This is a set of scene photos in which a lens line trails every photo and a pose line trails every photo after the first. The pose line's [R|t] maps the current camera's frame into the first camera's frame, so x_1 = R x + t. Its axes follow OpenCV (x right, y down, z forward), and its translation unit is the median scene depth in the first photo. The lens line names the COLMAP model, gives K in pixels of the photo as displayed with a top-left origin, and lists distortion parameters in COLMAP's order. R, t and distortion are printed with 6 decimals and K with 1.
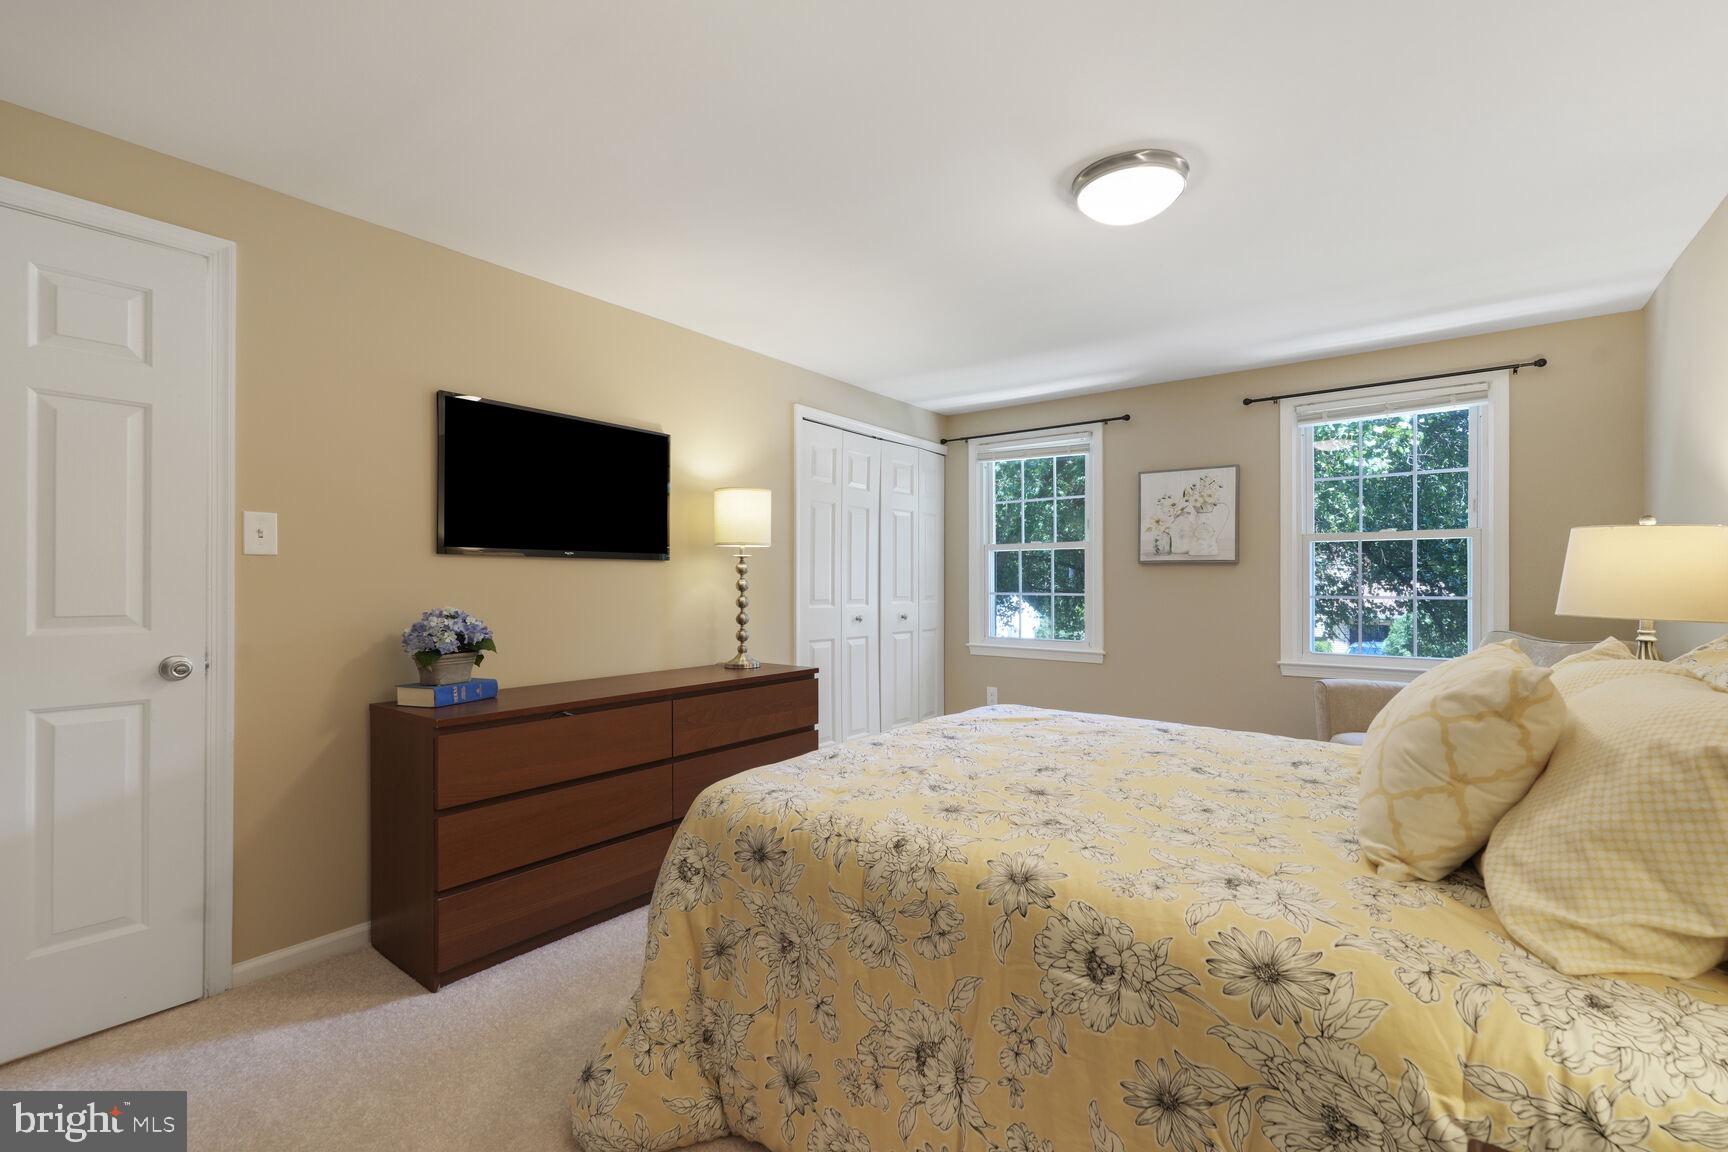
lens RADIAL K [[768.3, 0, 875.0], [0, 768.3, 584.5], [0, 0, 1]] dist [-0.002559, -0.000144]
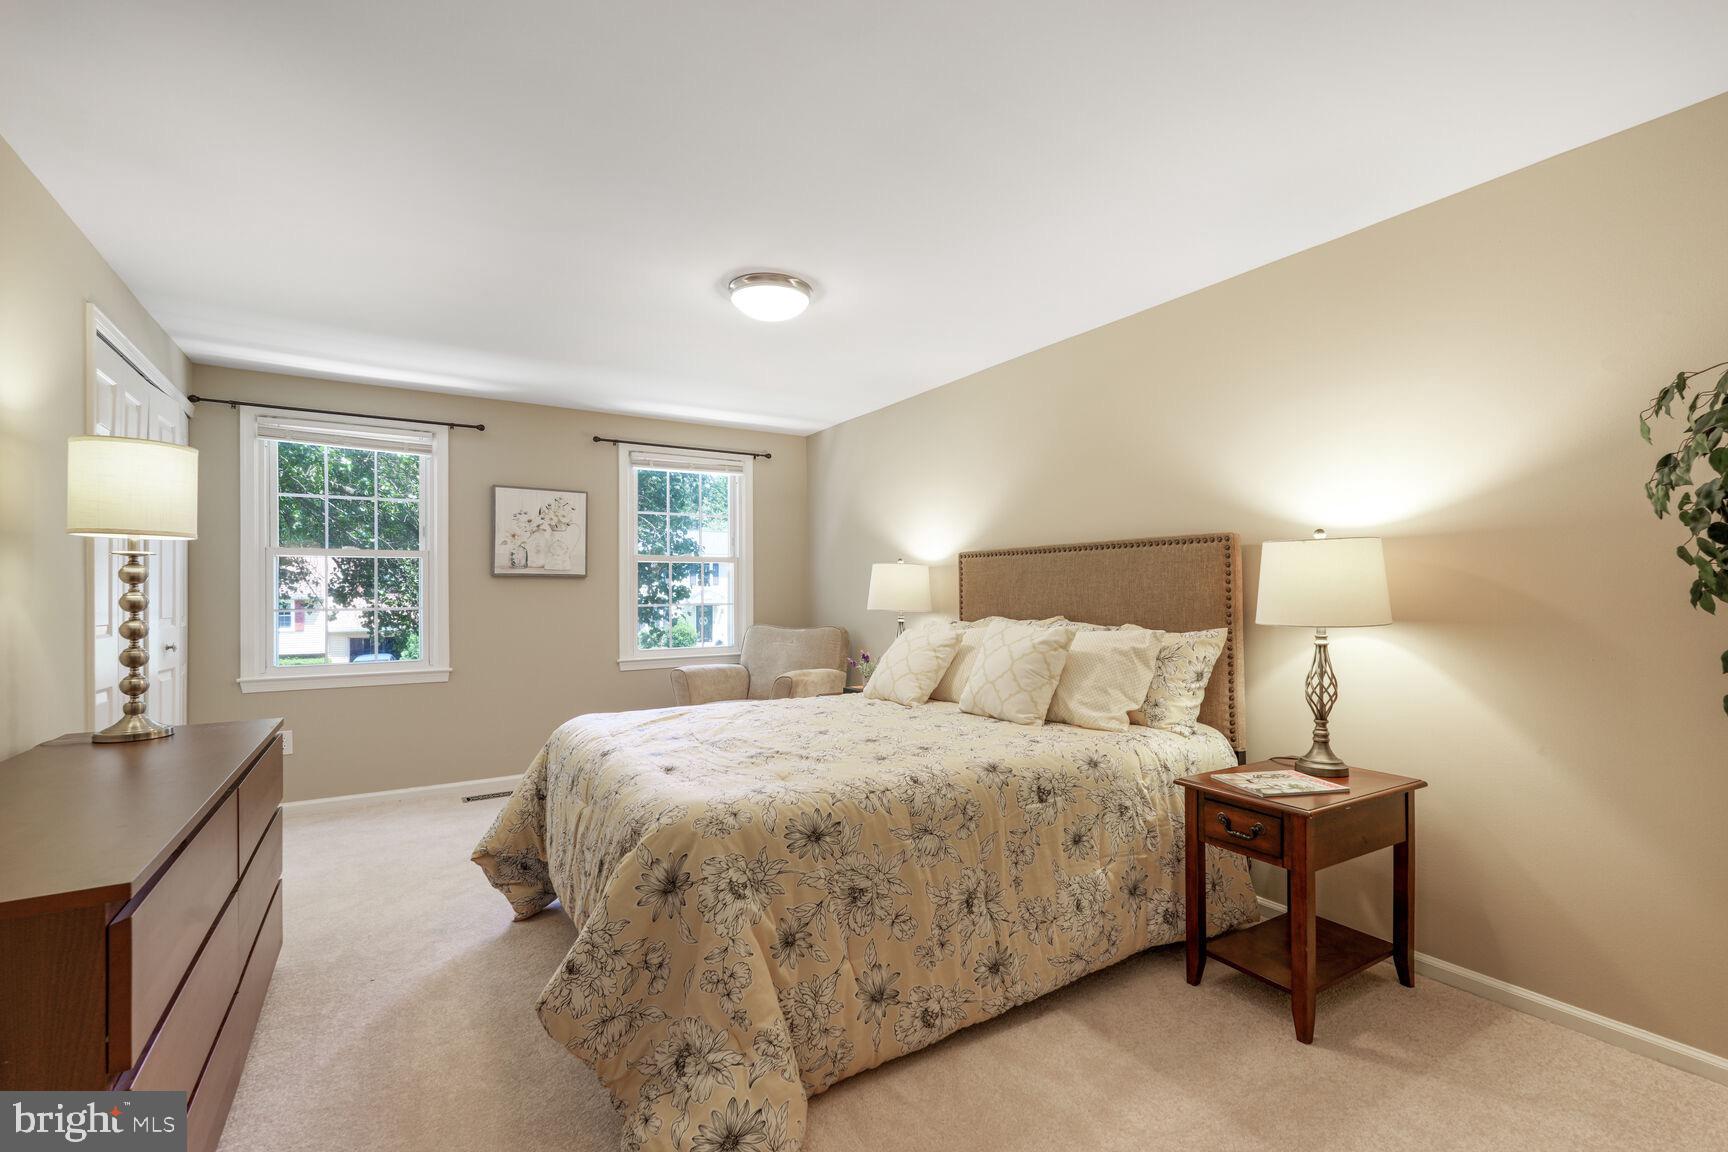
lens RADIAL K [[768.3, 0, 875.0], [0, 768.3, 584.5], [0, 0, 1]] dist [-0.002559, -0.000144]
pose [[0.334622, 0.007807, 0.942320, -0.846537], [0.008073, 0.999905, -0.011151, -0.002087], [-0.942318, 0.011339, 0.334528, 0.384325]]
